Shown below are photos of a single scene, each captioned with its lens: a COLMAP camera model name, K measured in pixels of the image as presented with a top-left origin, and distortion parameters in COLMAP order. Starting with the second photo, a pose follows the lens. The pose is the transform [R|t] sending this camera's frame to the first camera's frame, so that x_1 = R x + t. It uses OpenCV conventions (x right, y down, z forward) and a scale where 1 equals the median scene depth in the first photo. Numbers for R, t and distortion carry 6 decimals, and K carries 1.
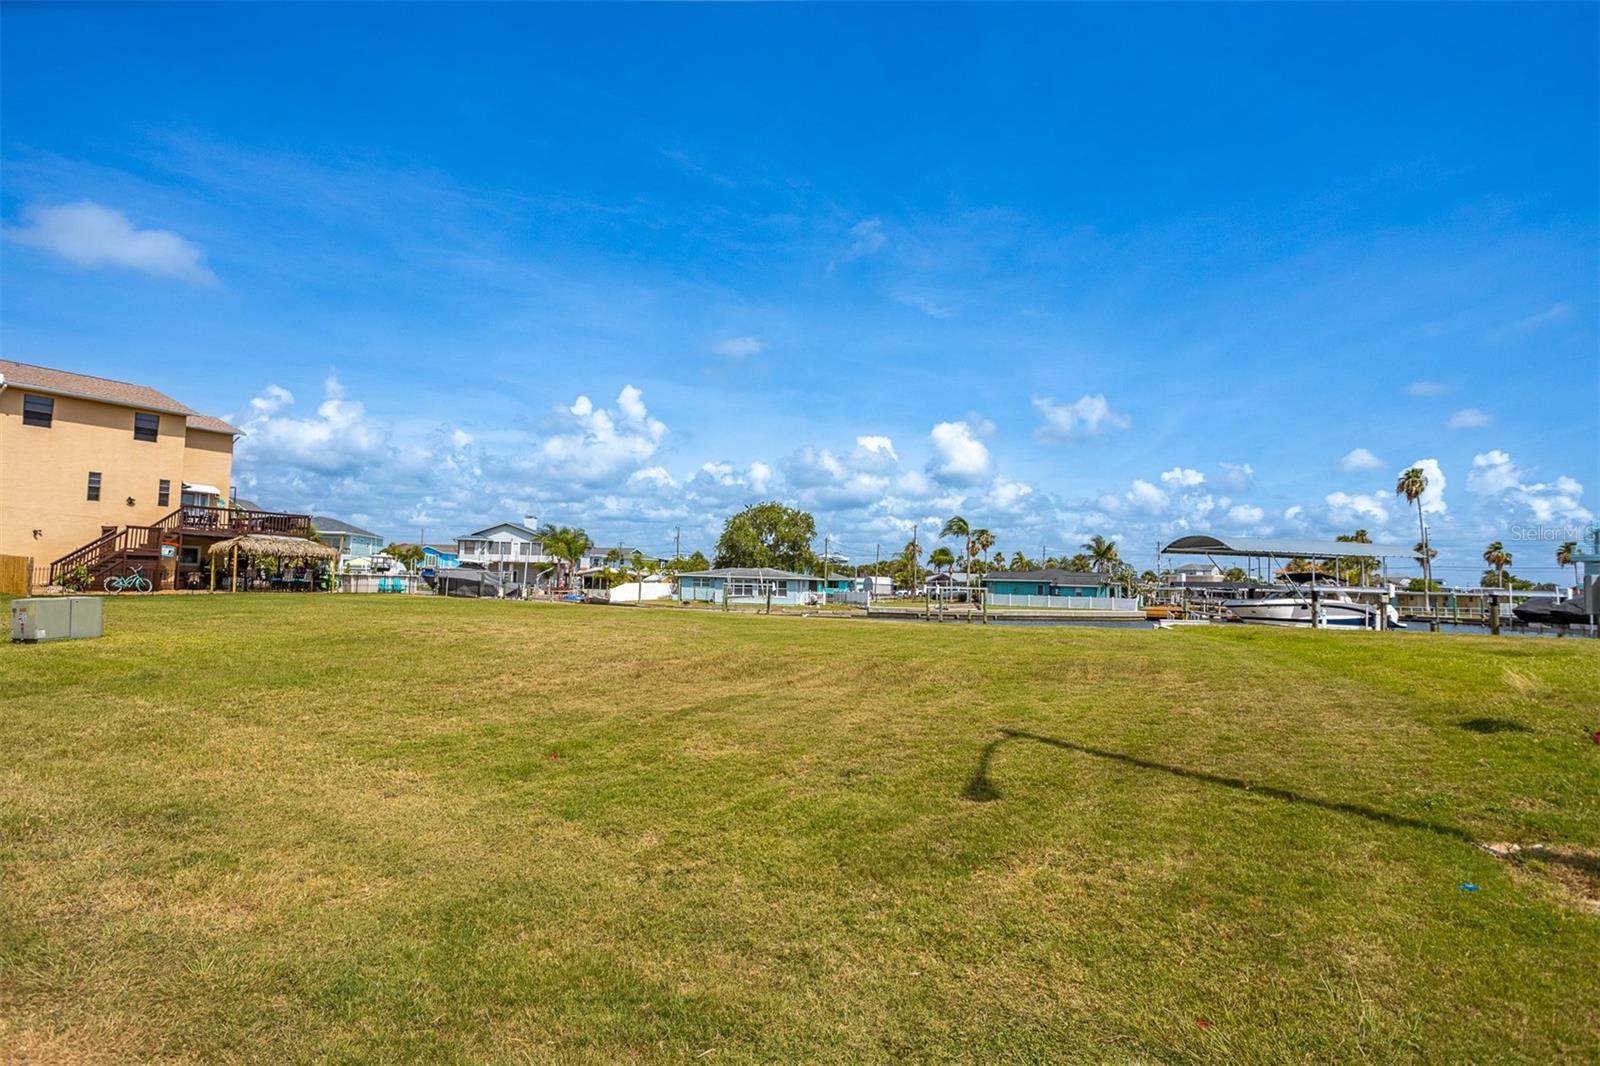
lens RADIAL K [[835.3, 0, 797.2], [0, 835.3, 508.1], [0, 0, 1]] dist [-0.000269, 0.000066]
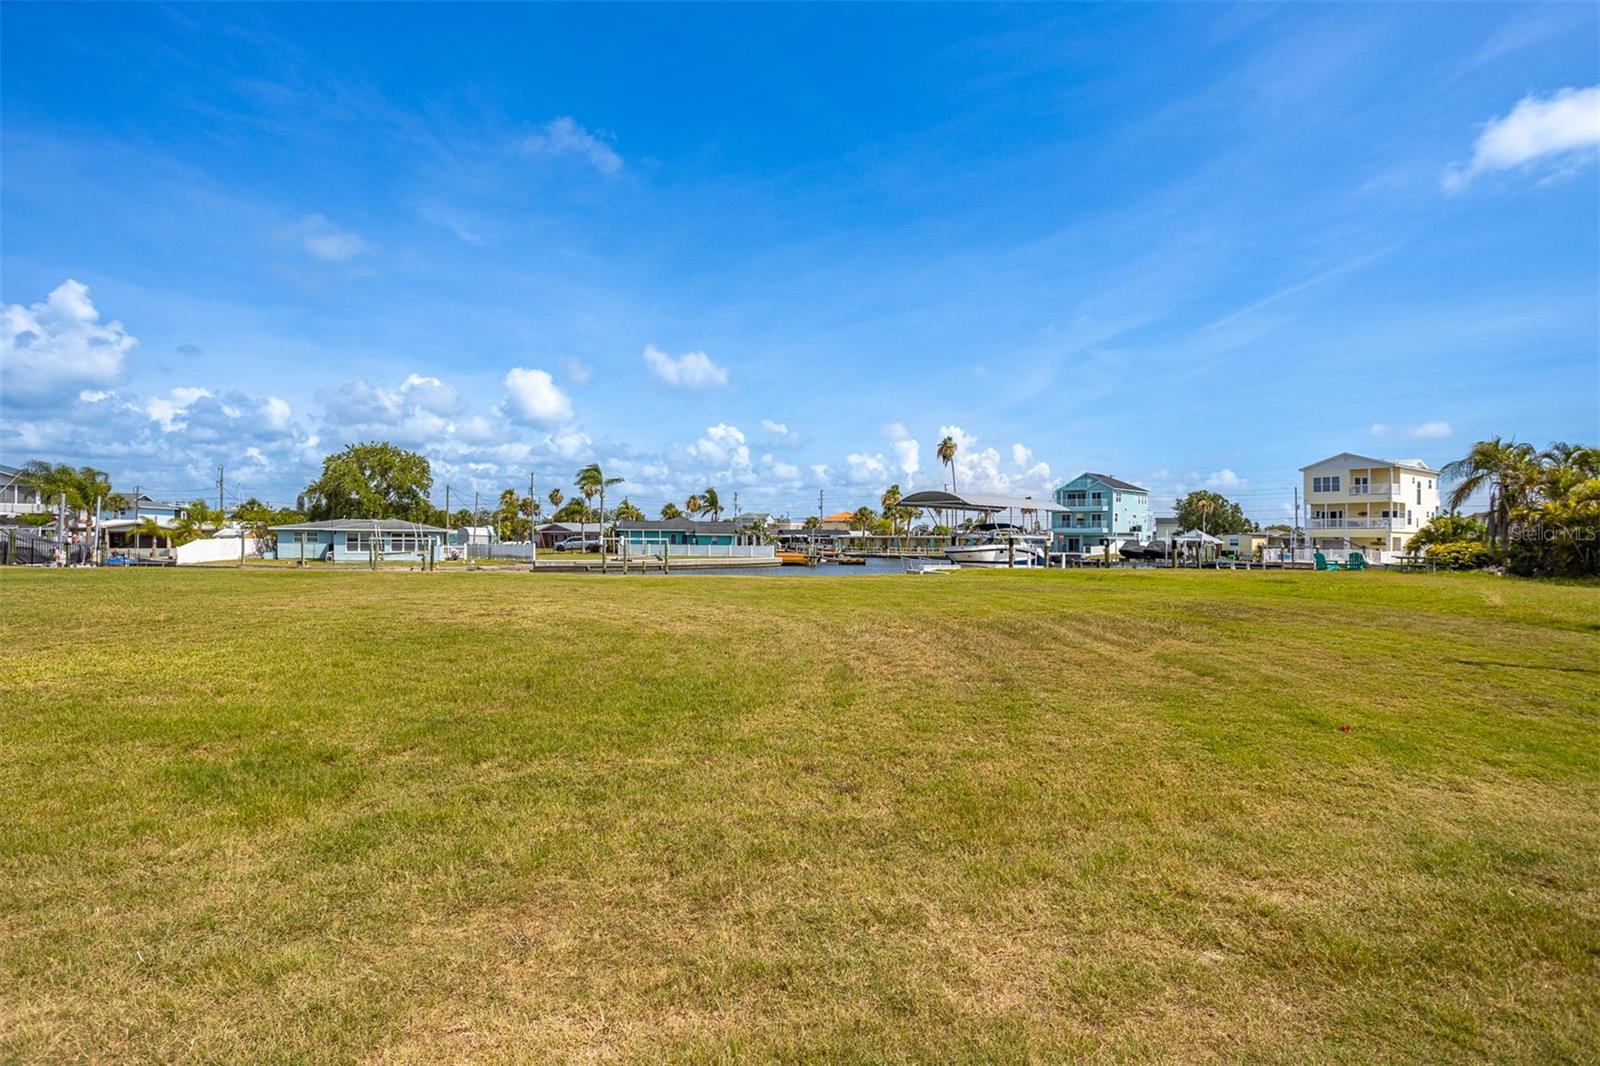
lens RADIAL K [[837.7, 0, 798.4], [0, 837.7, 564.8], [0, 0, 1]] dist [-0.053570, 0.033112]
pose [[0.853927, -0.031448, 0.519441, -0.108682], [-0.035712, 0.992278, 0.118784, 0.001801], [-0.519165, -0.119984, 0.846210, 0.048928]]
